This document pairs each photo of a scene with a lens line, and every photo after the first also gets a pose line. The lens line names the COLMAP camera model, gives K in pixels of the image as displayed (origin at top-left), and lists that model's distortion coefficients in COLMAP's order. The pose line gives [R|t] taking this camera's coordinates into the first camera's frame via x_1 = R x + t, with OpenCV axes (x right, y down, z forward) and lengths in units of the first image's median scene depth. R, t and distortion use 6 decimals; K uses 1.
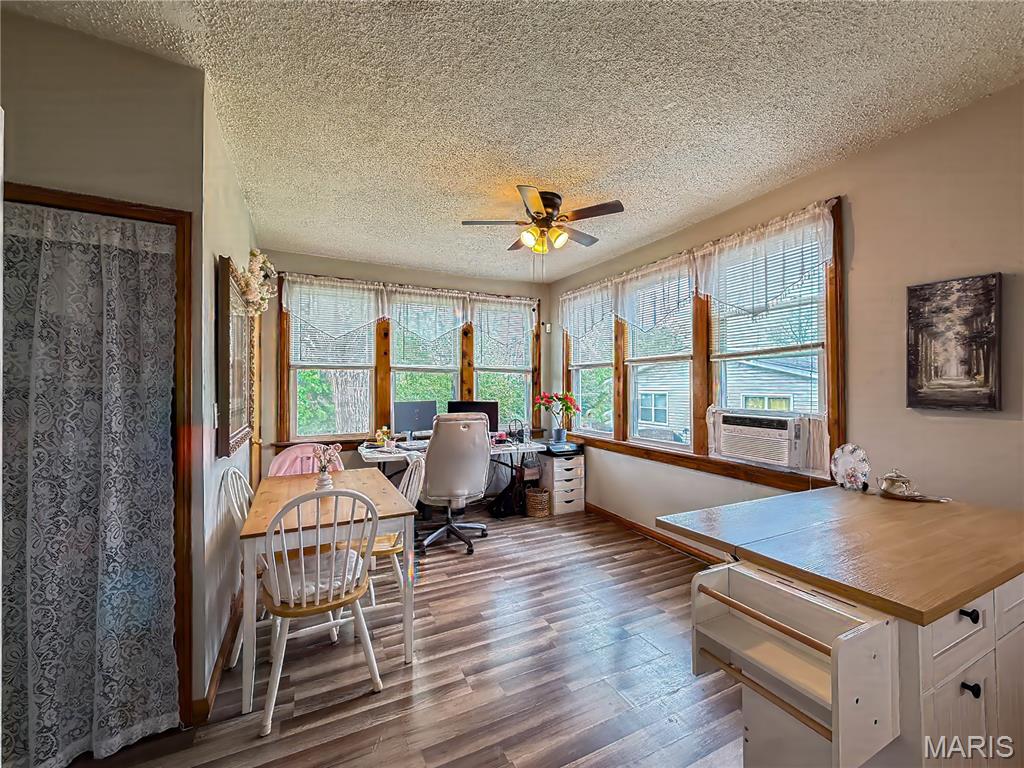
lens RADIAL K [[413.9, 0, 506.2], [0, 413.9, 384.1], [0, 0, 1]] dist [-0.000080, 0.000027]
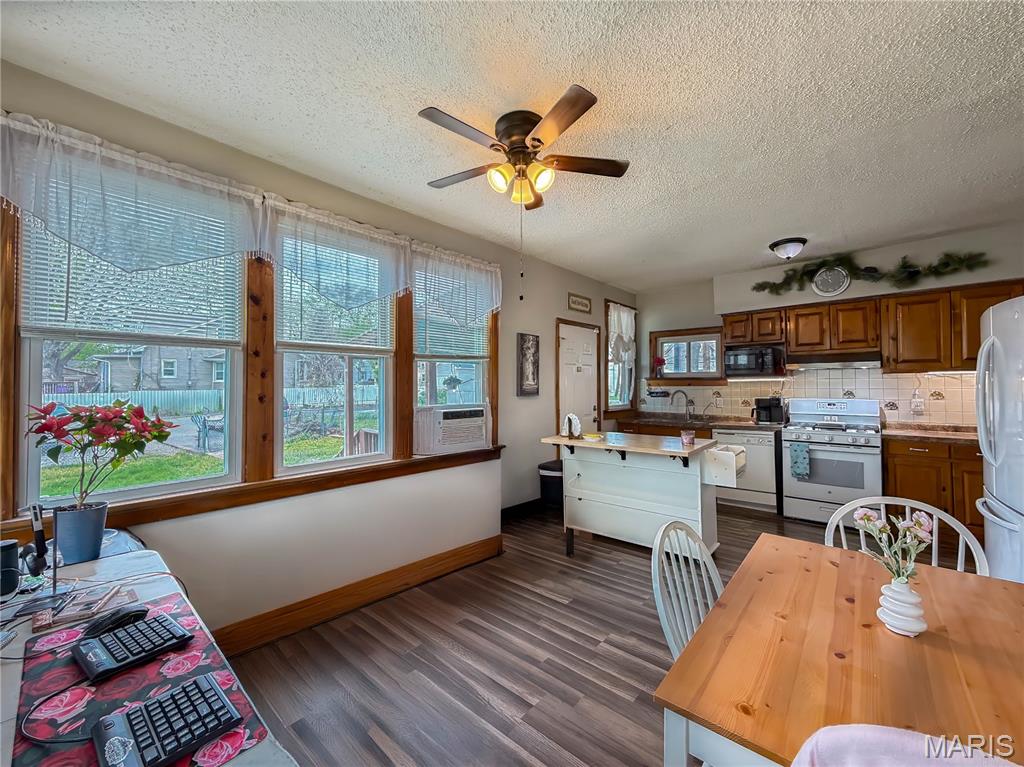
lens RADIAL K [[417.4, 0, 515.6], [0, 417.4, 375.0], [0, 0, 1]] dist [-0.000339, -0.000049]
pose [[-0.397009, 0.021151, 0.917571, -0.792644], [-0.003991, 0.999685, -0.024770, 0.007376], [-0.917806, -0.013496, -0.396799, 1.790271]]
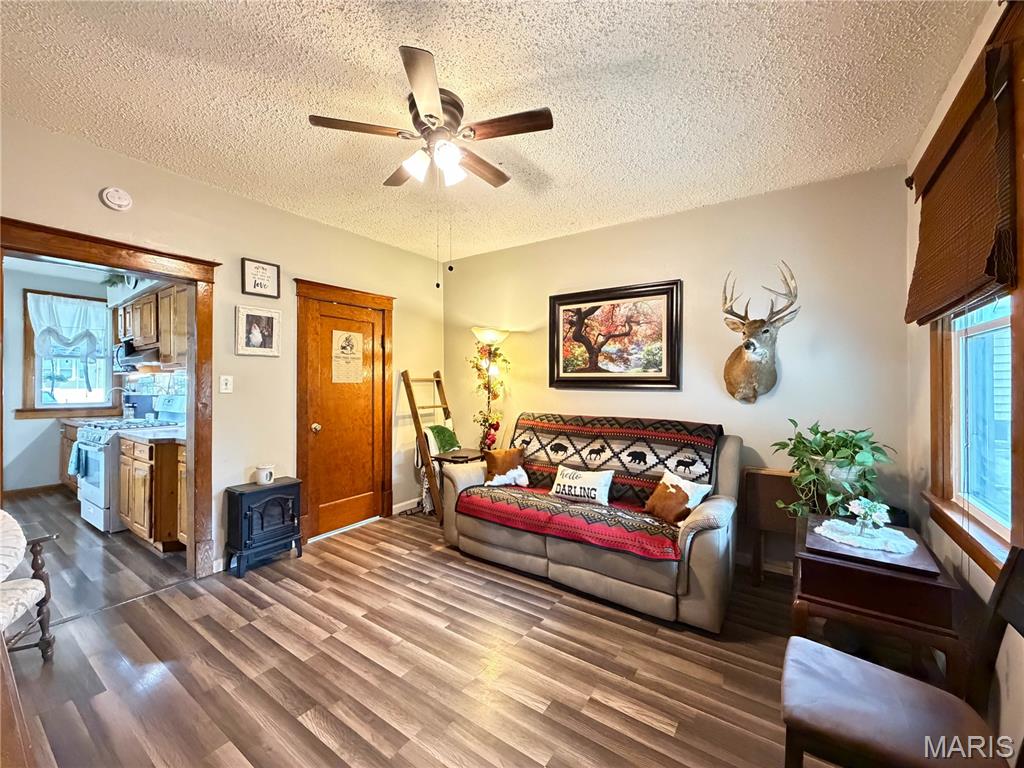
lens RADIAL K [[408.6, 0, 512.8], [0, 408.6, 381.8], [0, 0, 1]] dist [0.000803, -0.000212]
pose [[-0.490303, 0.003837, 0.871544, -2.042471], [-0.005570, 0.999956, -0.007535, 0.007598], [-0.871534, -0.008549, -0.490260, -1.027291]]
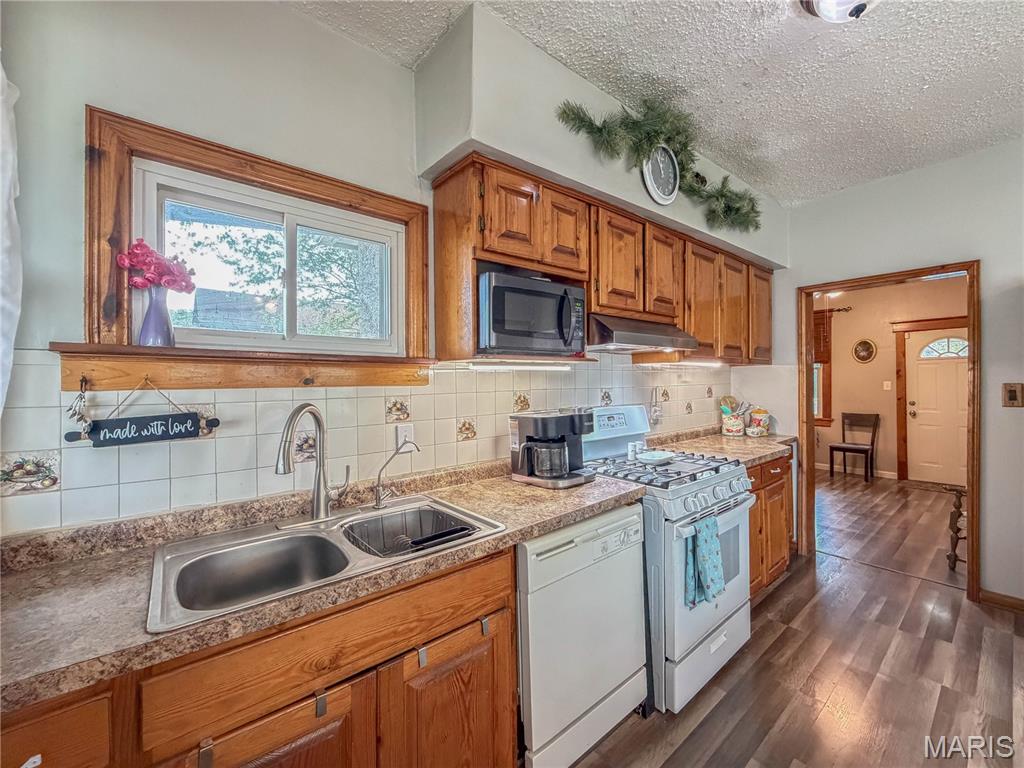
lens RADIAL K [[408.6, 0, 512.8], [0, 408.6, 381.8], [0, 0, 1]] dist [0.000803, -0.000212]
pose [[-0.974597, 0.005933, -0.223889, 1.031821], [0.007996, 0.999934, -0.008307, 0.007587], [0.223824, -0.009886, -0.974579, 0.464479]]
